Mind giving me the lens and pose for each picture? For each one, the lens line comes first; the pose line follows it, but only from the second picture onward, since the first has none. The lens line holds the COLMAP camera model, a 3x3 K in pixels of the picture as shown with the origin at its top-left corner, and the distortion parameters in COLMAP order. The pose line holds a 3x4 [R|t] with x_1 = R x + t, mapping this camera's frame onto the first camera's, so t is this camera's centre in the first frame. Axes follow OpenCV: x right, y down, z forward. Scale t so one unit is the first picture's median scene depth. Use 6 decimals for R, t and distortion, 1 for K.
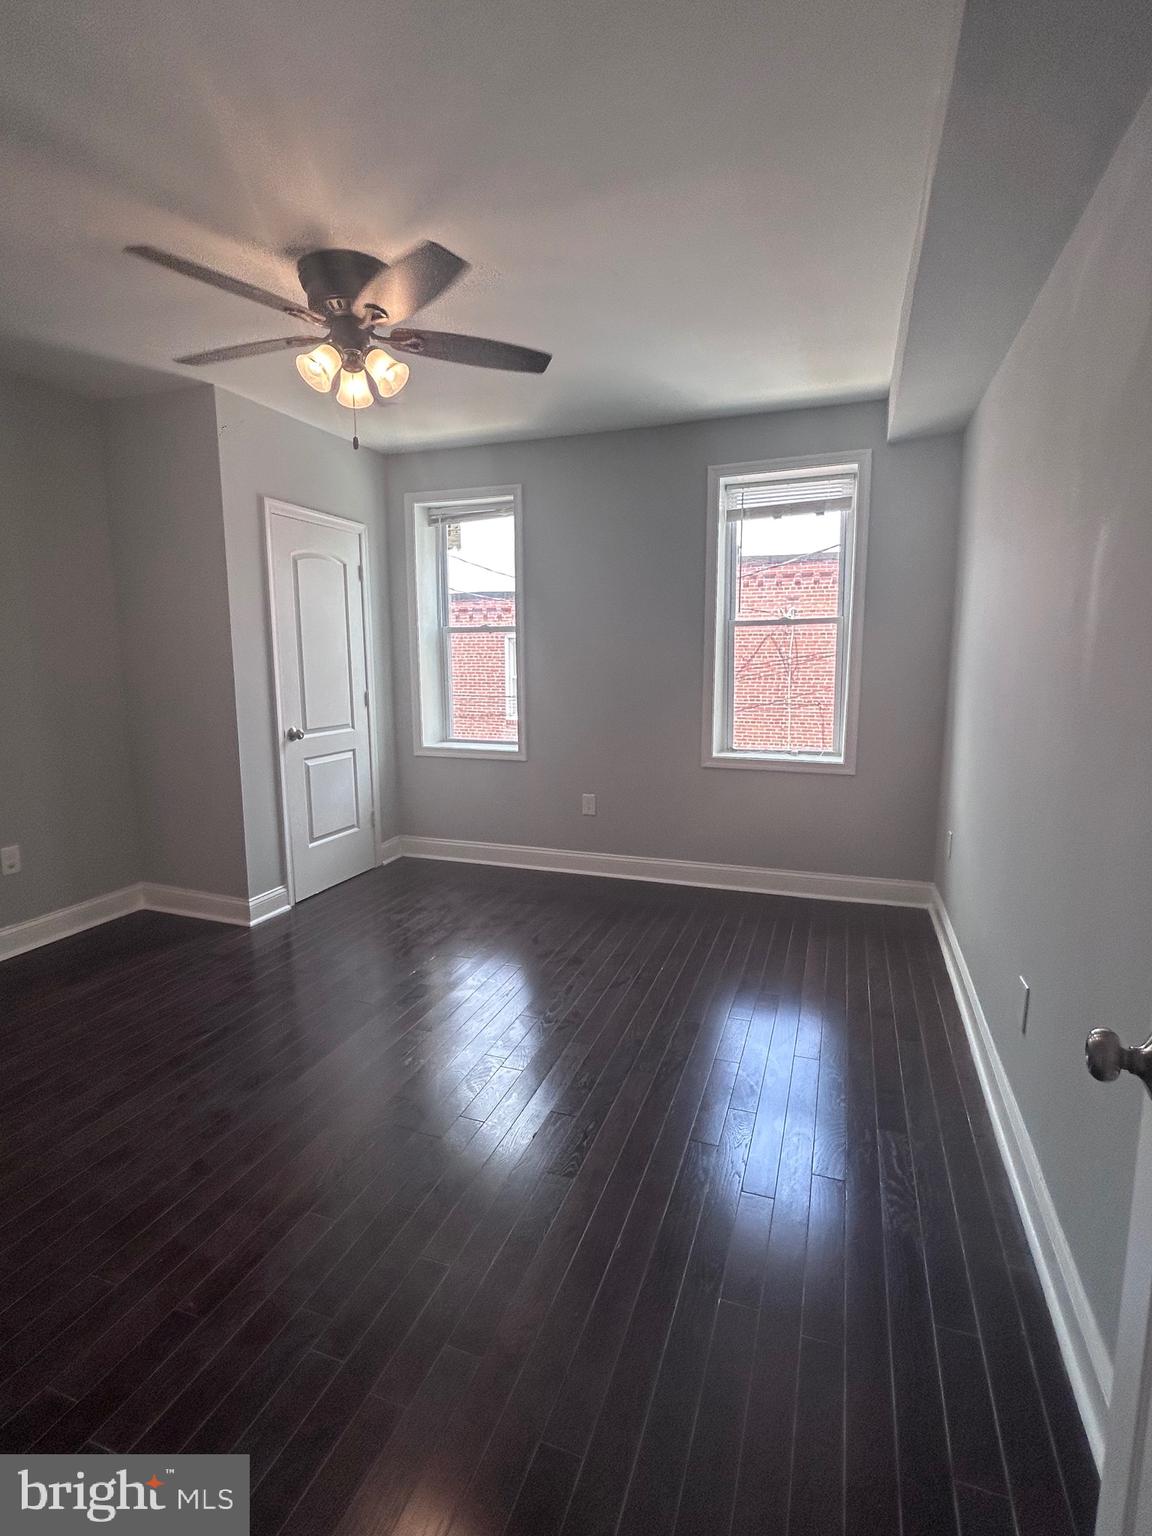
lens RADIAL K [[731.1, 0, 573.7], [0, 731.1, 764.5], [0, 0, 1]] dist [-0.003749, 0.000172]
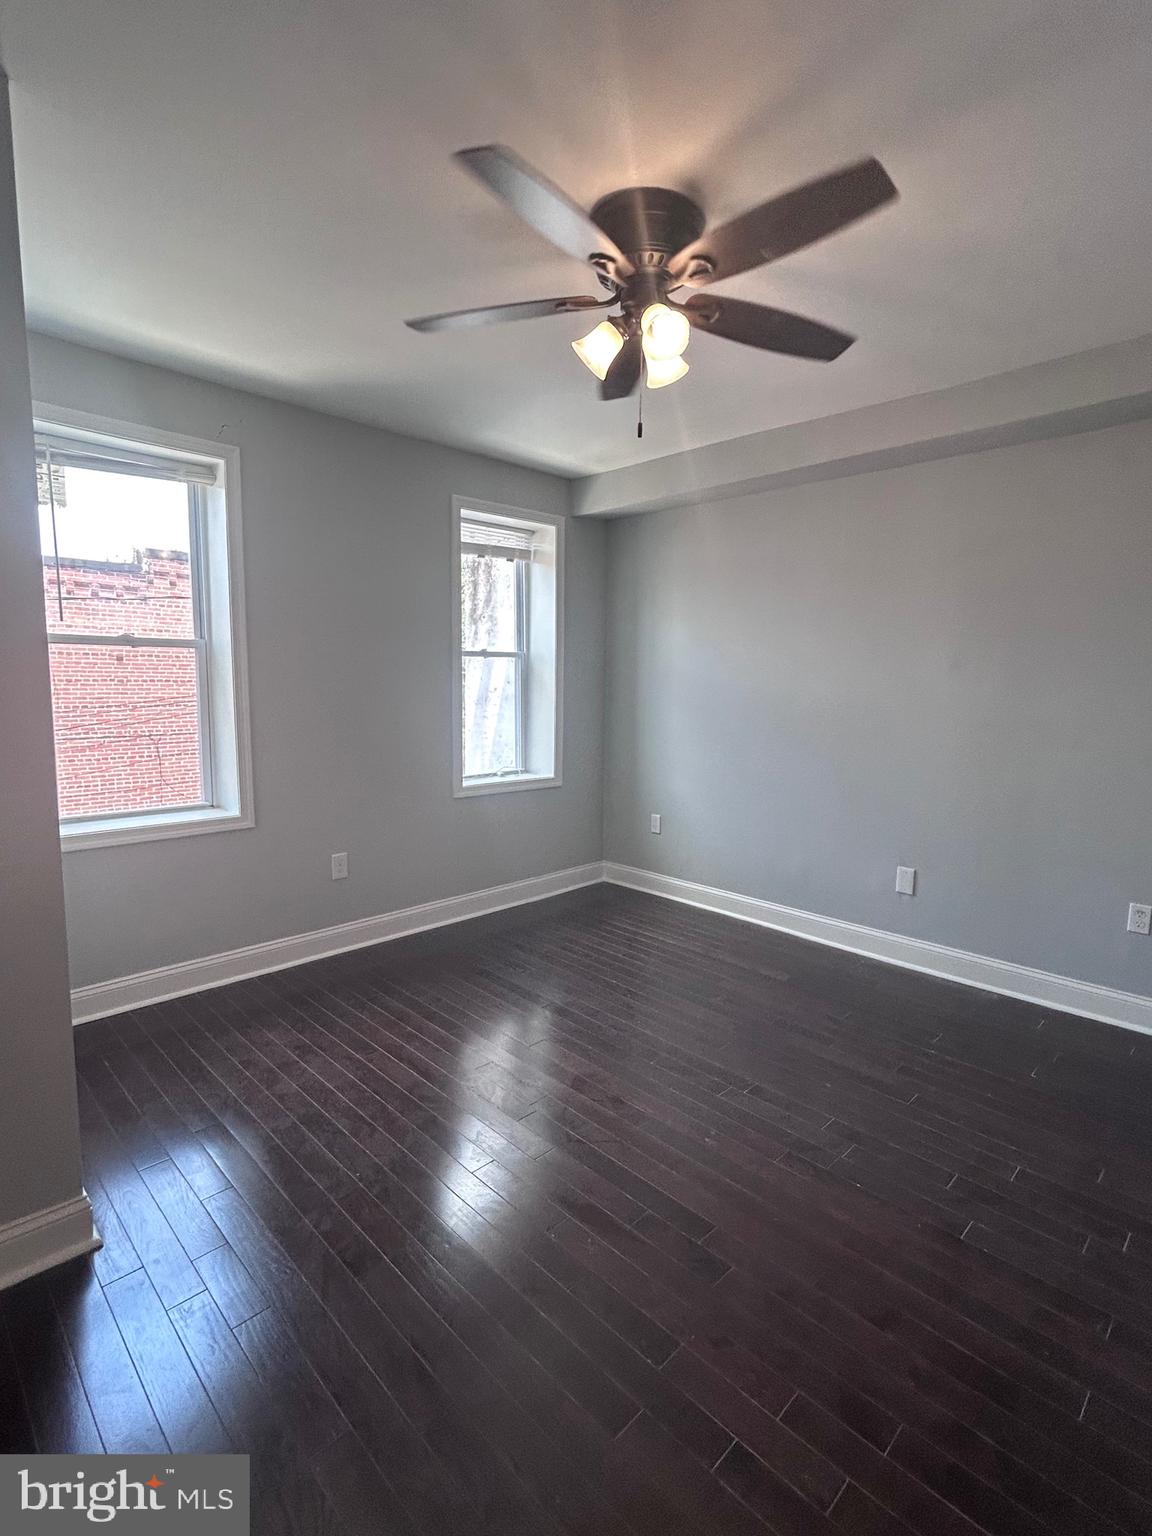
lens RADIAL K [[731.1, 0, 580.8], [0, 731.1, 762.8], [0, 0, 1]] dist [-0.003749, 0.000172]
pose [[0.420825, -0.091045, 0.902562, -0.607515], [0.124350, 0.991348, 0.042023, -0.061730], [-0.898579, 0.094549, 0.428505, 0.412298]]
